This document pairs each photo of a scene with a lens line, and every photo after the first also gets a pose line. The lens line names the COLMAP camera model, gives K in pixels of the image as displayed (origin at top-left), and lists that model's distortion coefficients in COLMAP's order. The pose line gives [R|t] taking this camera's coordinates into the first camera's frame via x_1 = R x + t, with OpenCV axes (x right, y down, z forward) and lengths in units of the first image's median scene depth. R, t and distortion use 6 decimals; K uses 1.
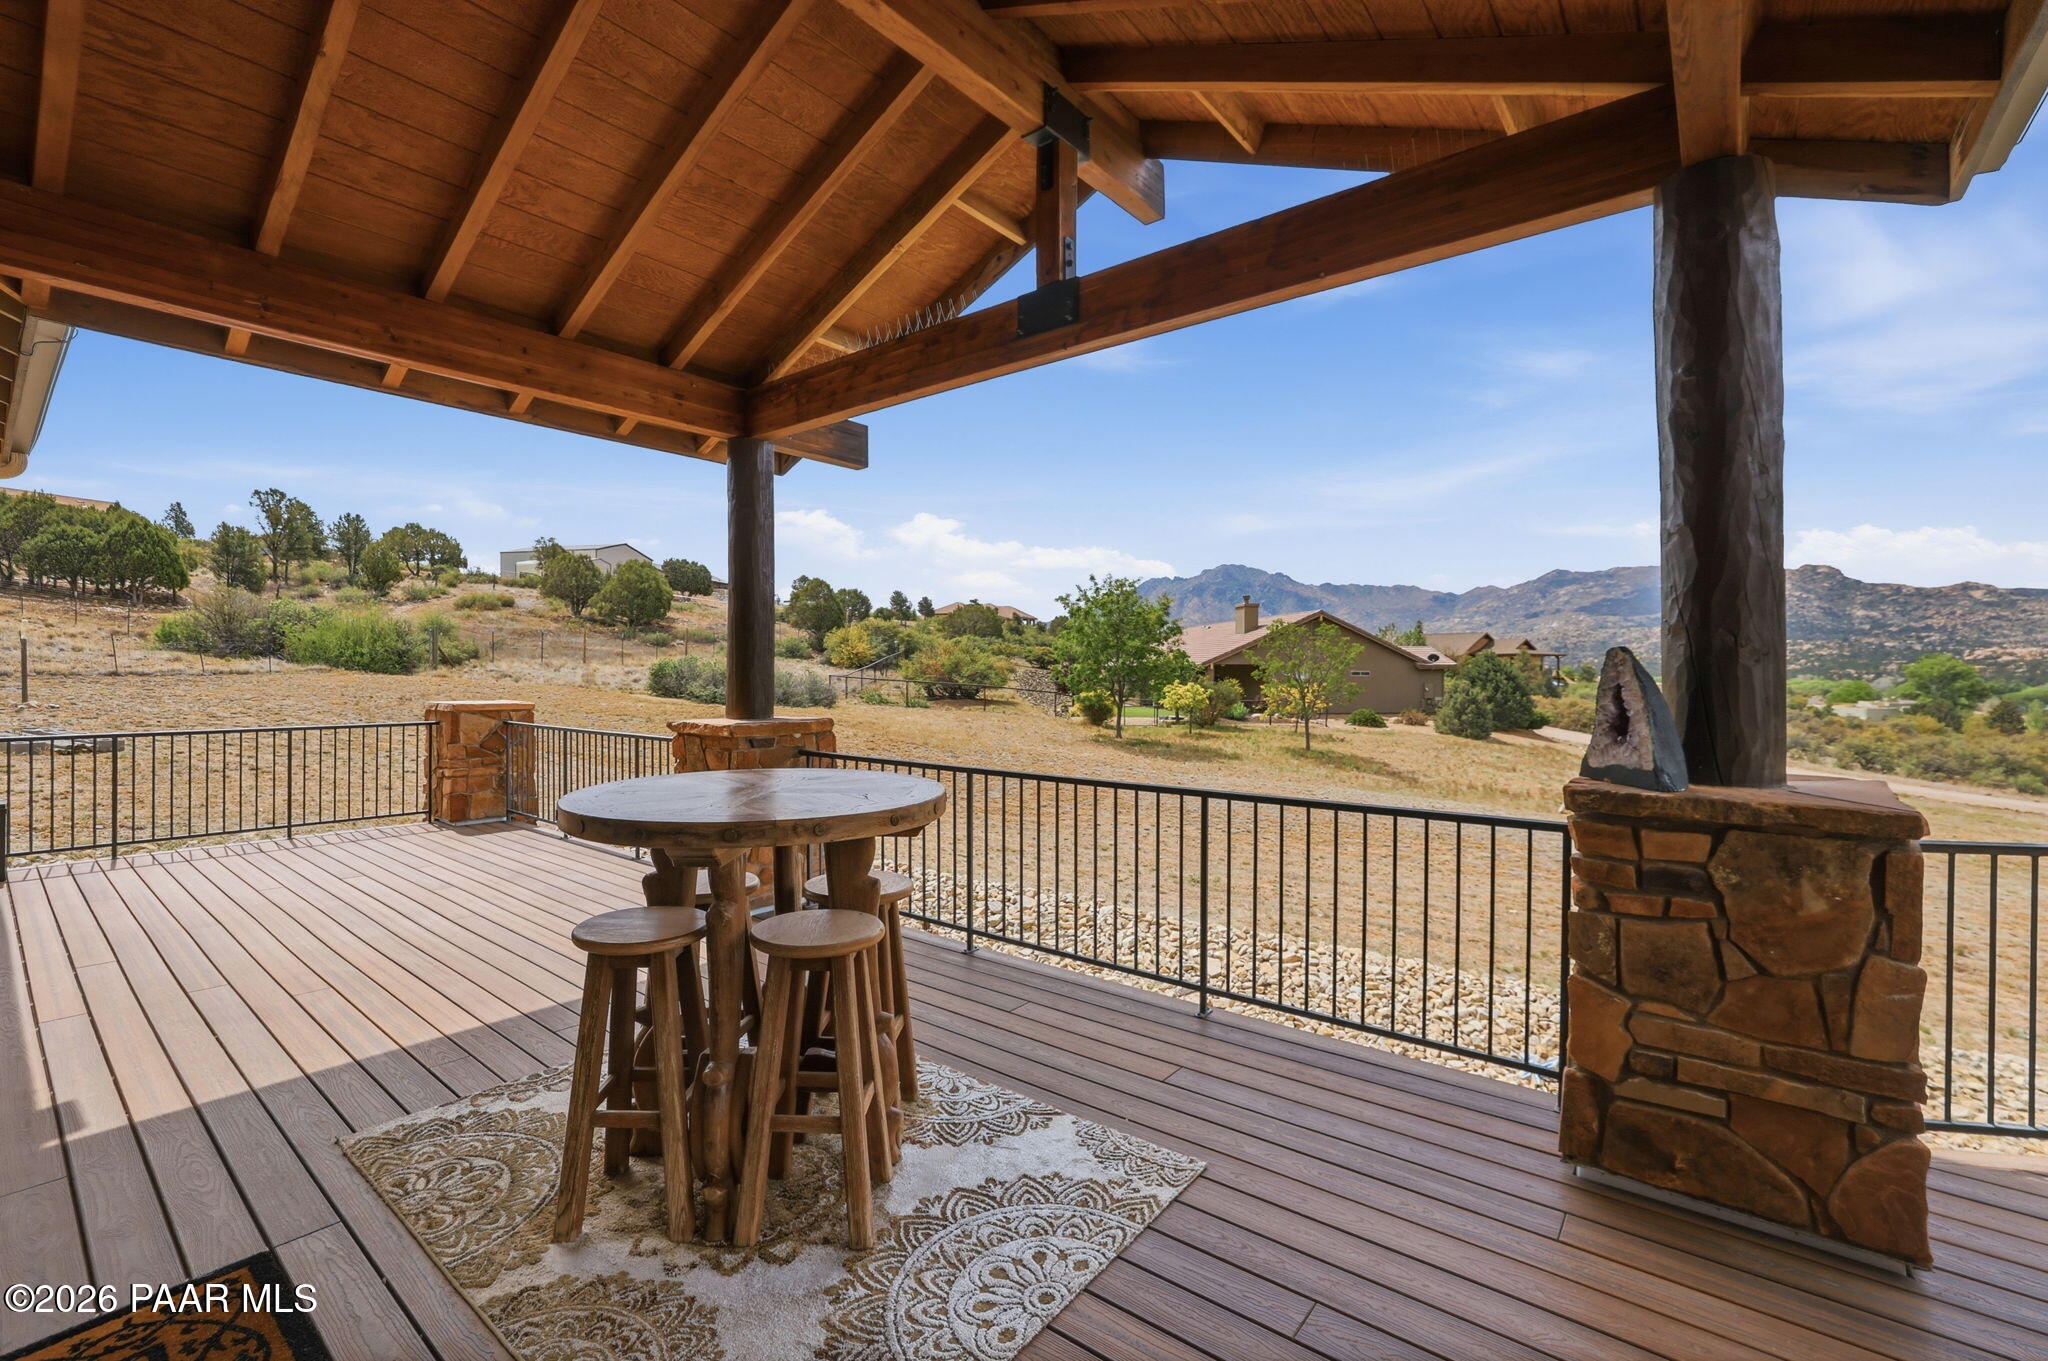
lens RADIAL K [[884.2, 0, 1021.8], [0, 884.2, 683.5], [0, 0, 1]] dist [-0.044254, 0.014840]
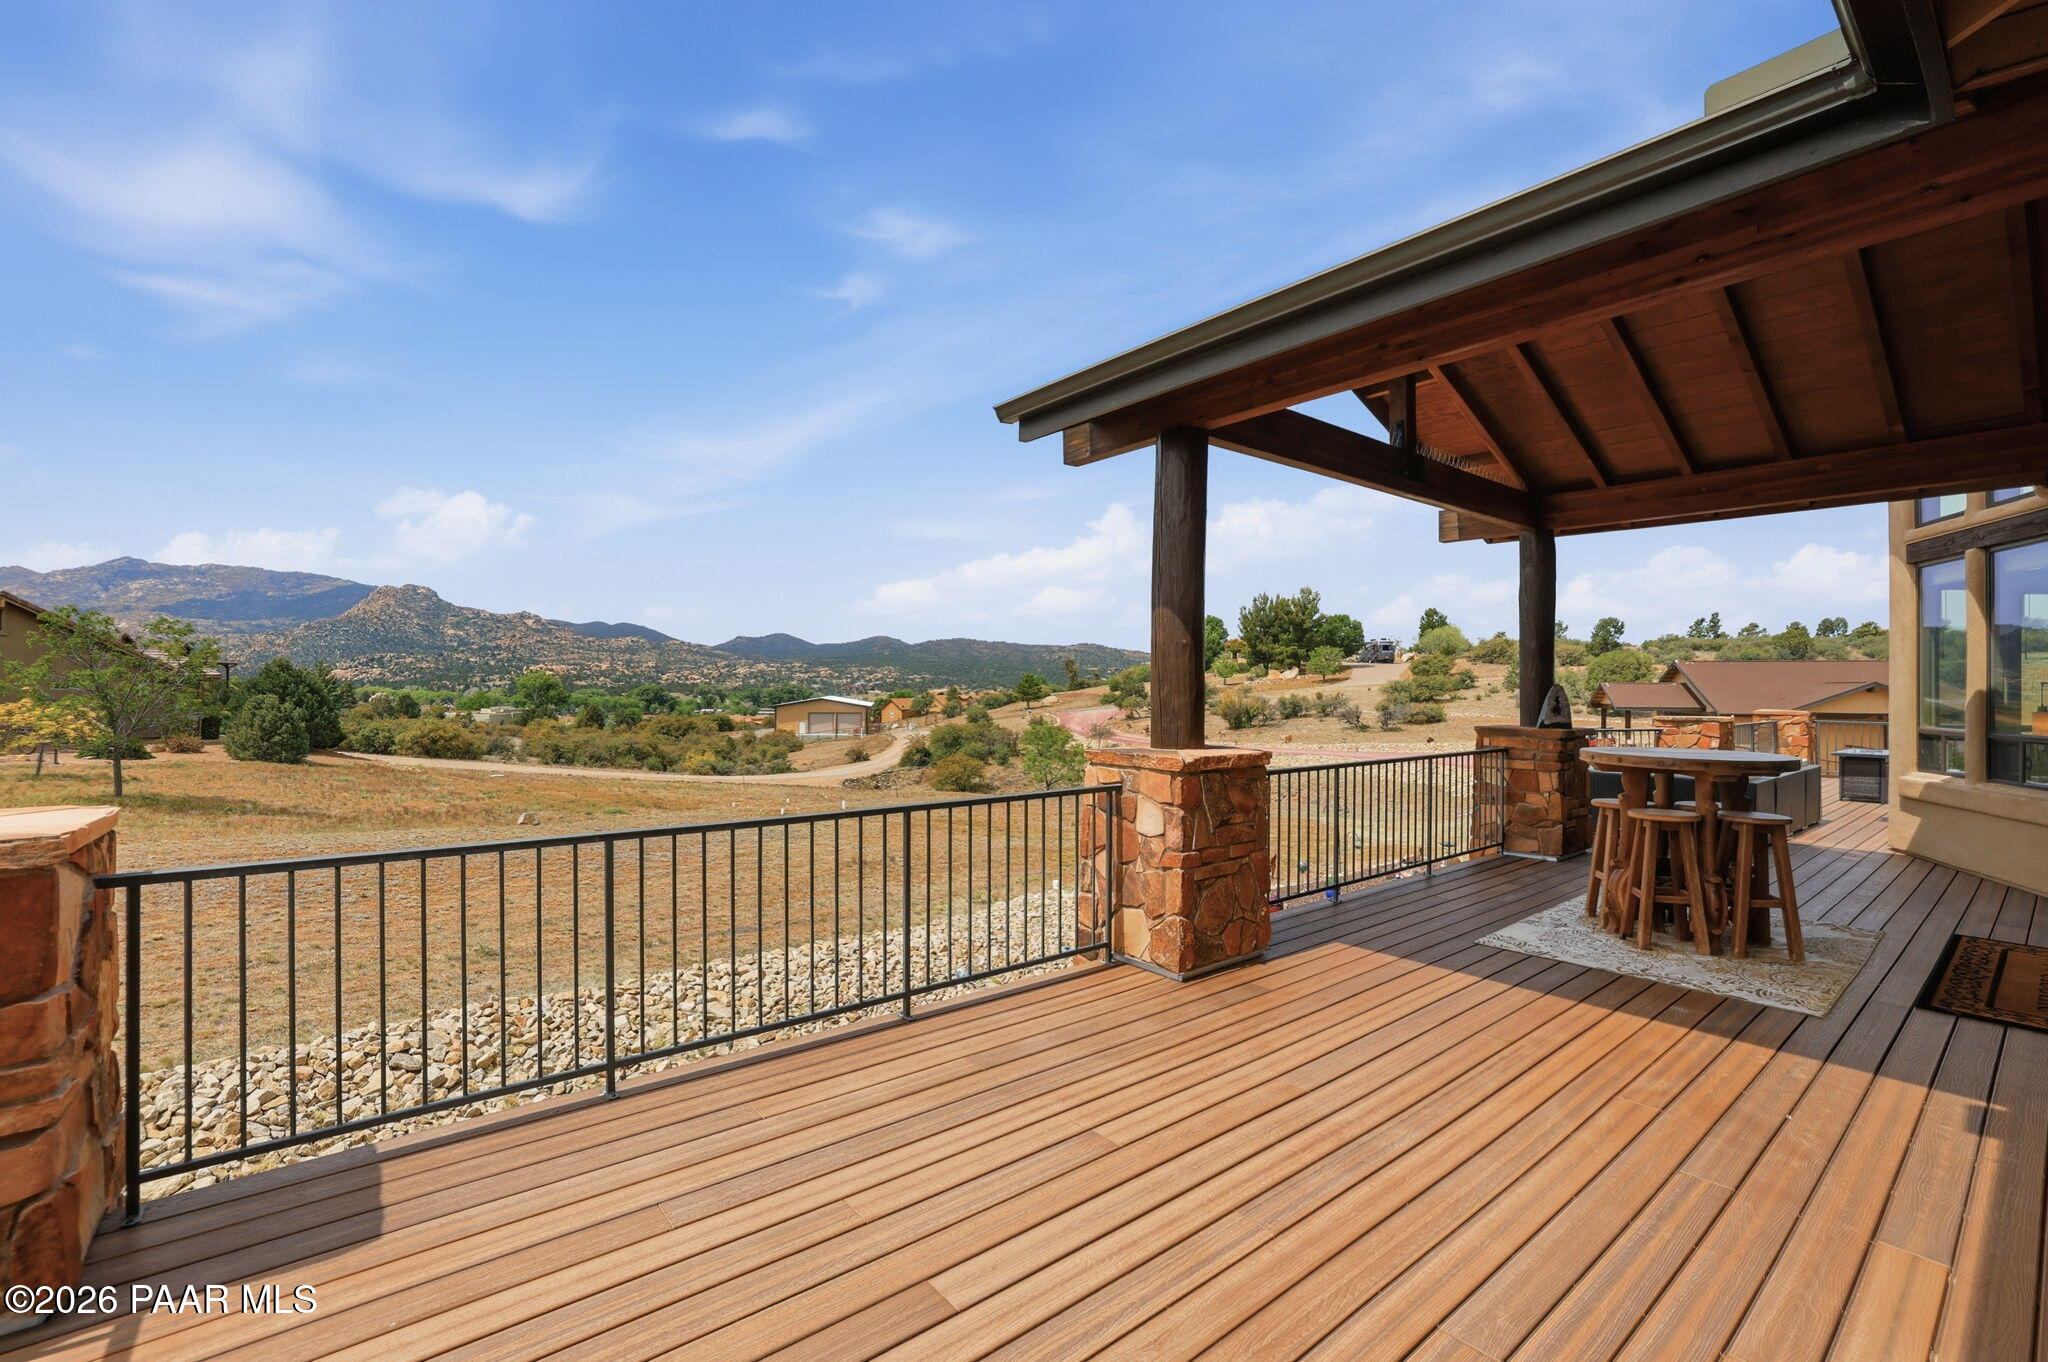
lens RADIAL K [[881.7, 0, 1031.0], [0, 881.7, 661.9], [0, 0, 1]] dist [-0.022509, 0.000776]
pose [[0.206405, 0.025528, 0.978133, -0.283751], [0.011253, 0.999532, -0.028461, -0.005444], [-0.978402, 0.016882, 0.206021, 0.226074]]
